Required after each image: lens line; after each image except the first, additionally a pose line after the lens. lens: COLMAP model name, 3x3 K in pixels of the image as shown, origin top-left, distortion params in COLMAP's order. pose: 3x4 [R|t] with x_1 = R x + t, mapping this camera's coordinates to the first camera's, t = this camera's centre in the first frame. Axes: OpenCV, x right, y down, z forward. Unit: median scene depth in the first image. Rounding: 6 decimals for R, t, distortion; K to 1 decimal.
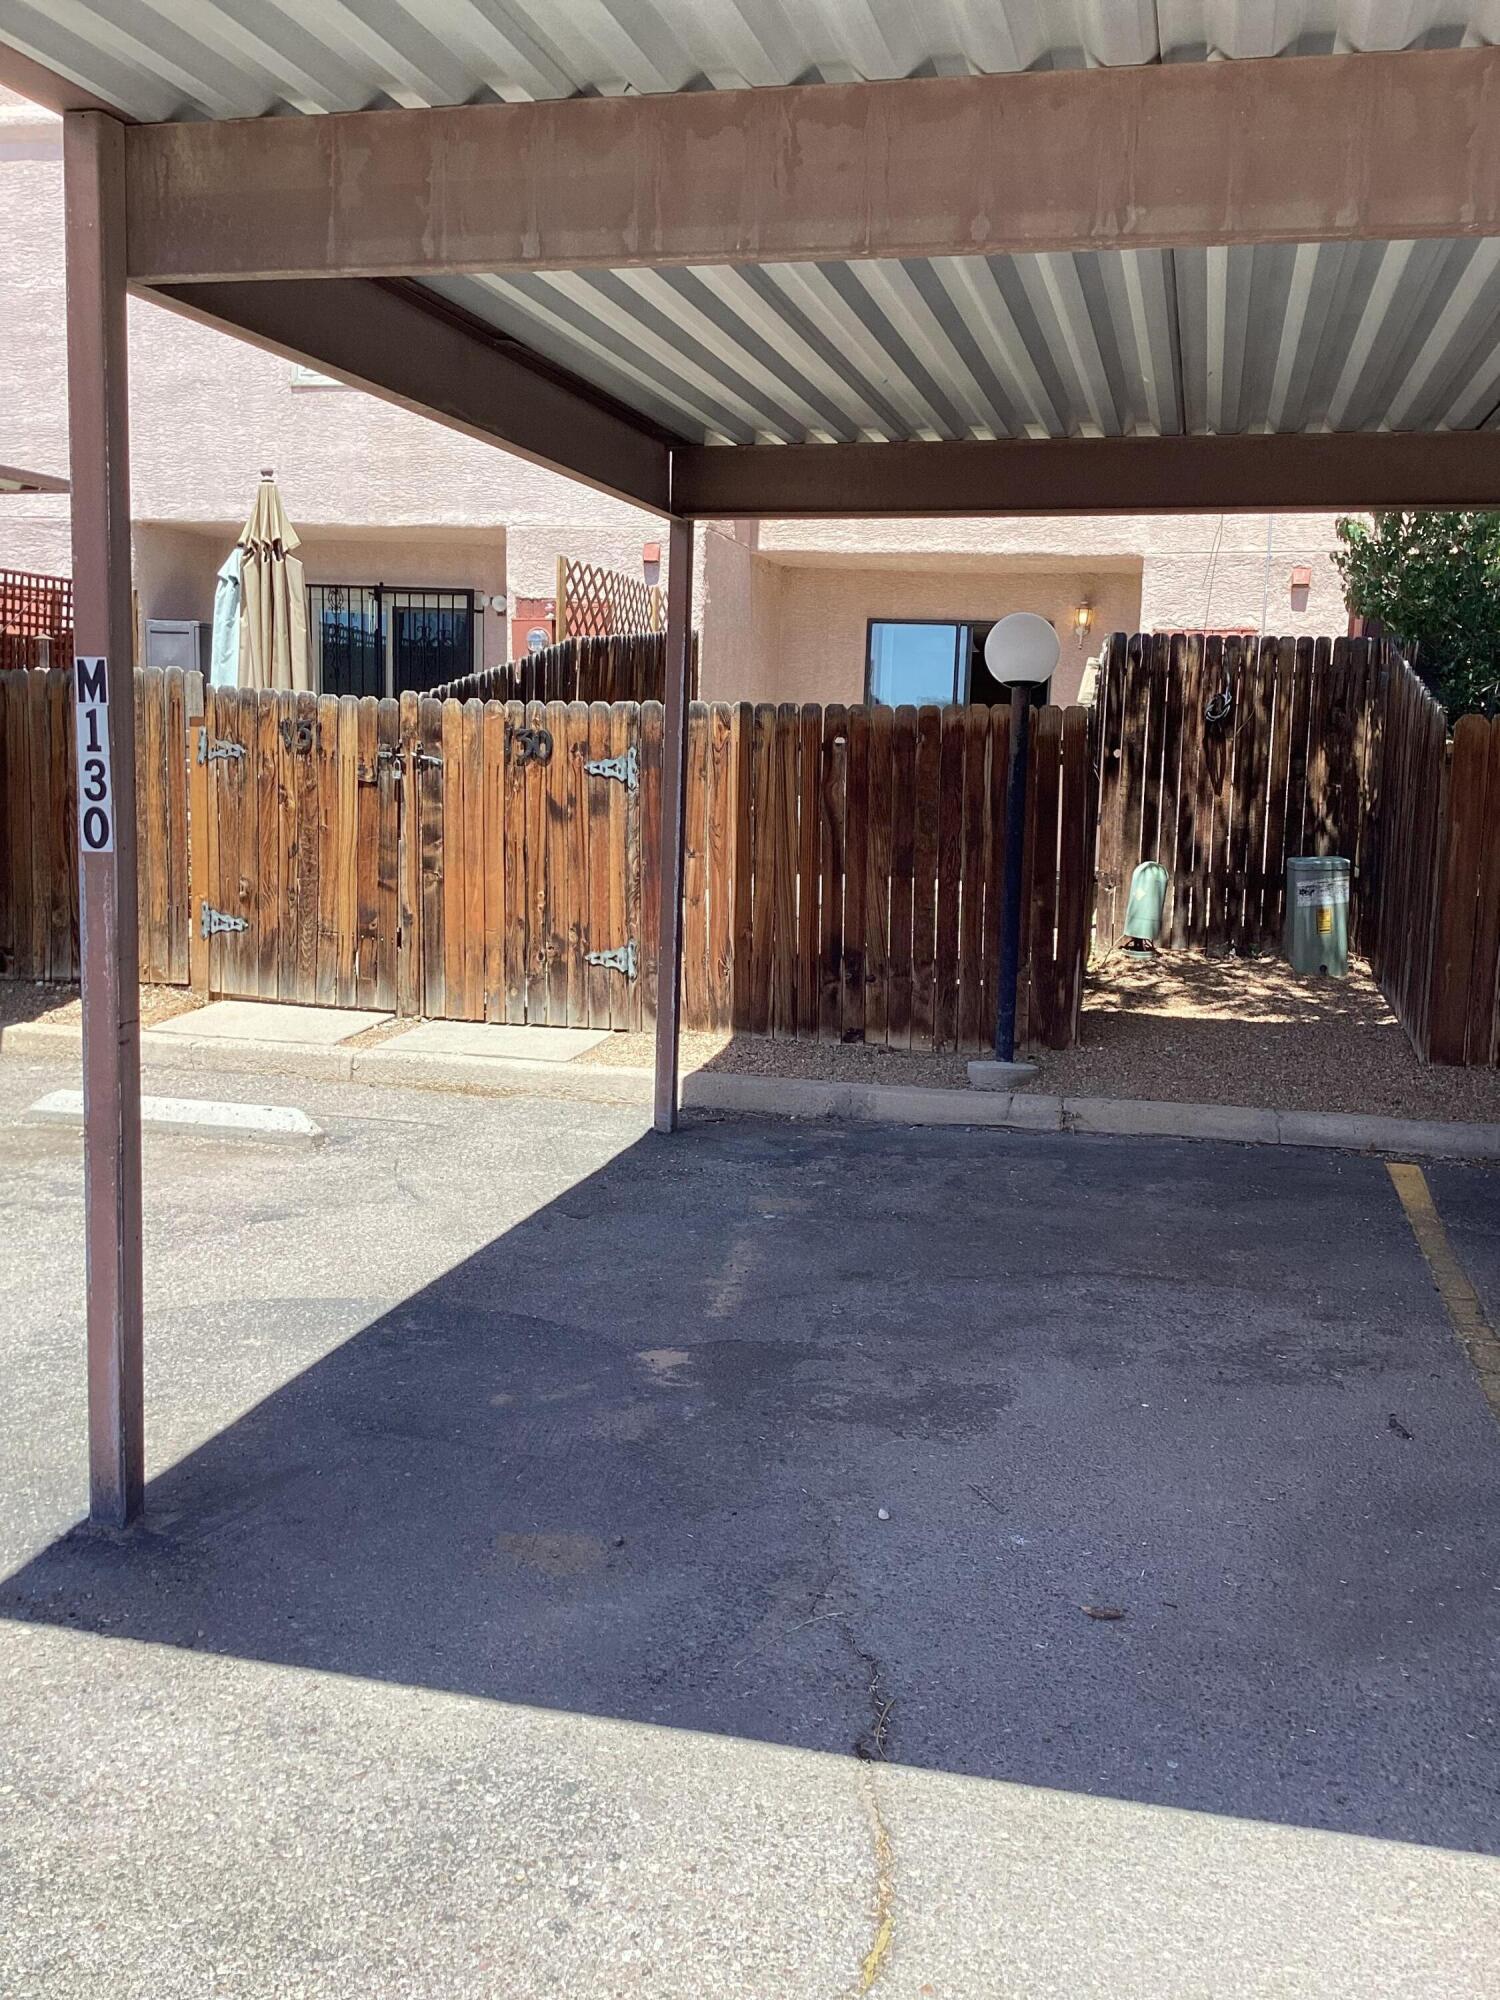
lens RADIAL K [[1815.5, 0, 751.2], [0, 1815.5, 996.2], [0, 0, 1]] dist [0.038957, -0.084078]
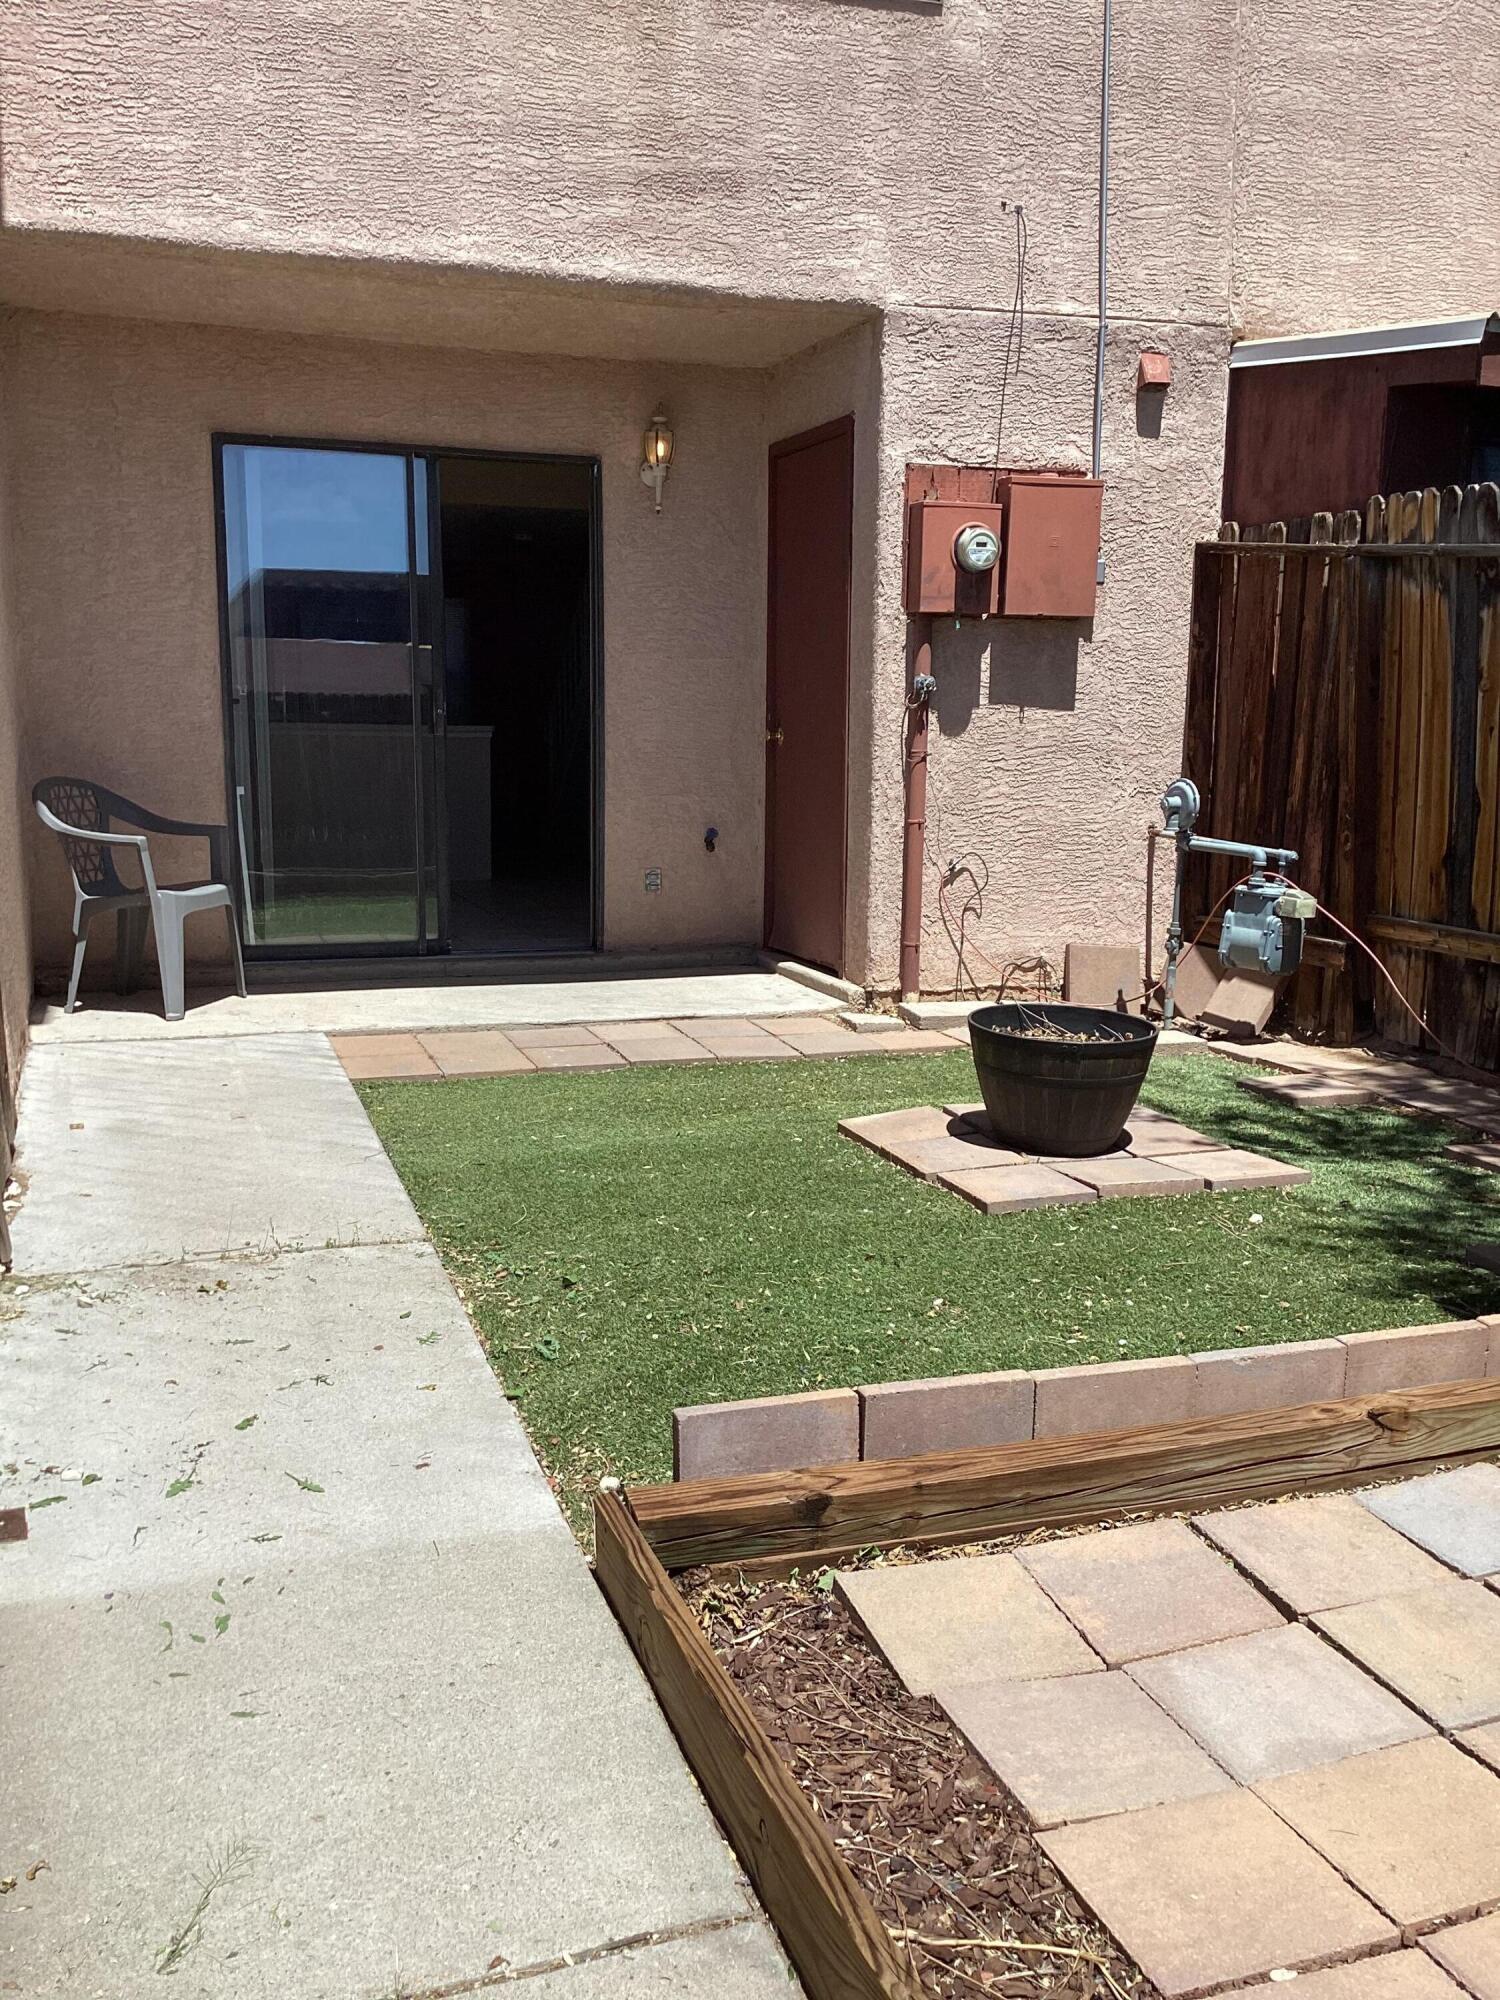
lens RADIAL K [[1815.5, 0, 747.6], [0, 1815.5, 1000.4], [0, 0, 1]] dist [0.038957, -0.084078]
pose [[0.840927, -0.111831, 0.529467, -0.093285], [0.092835, 0.993722, 0.062444, -0.091684], [-0.533126, -0.003358, 0.846029, 0.606107]]
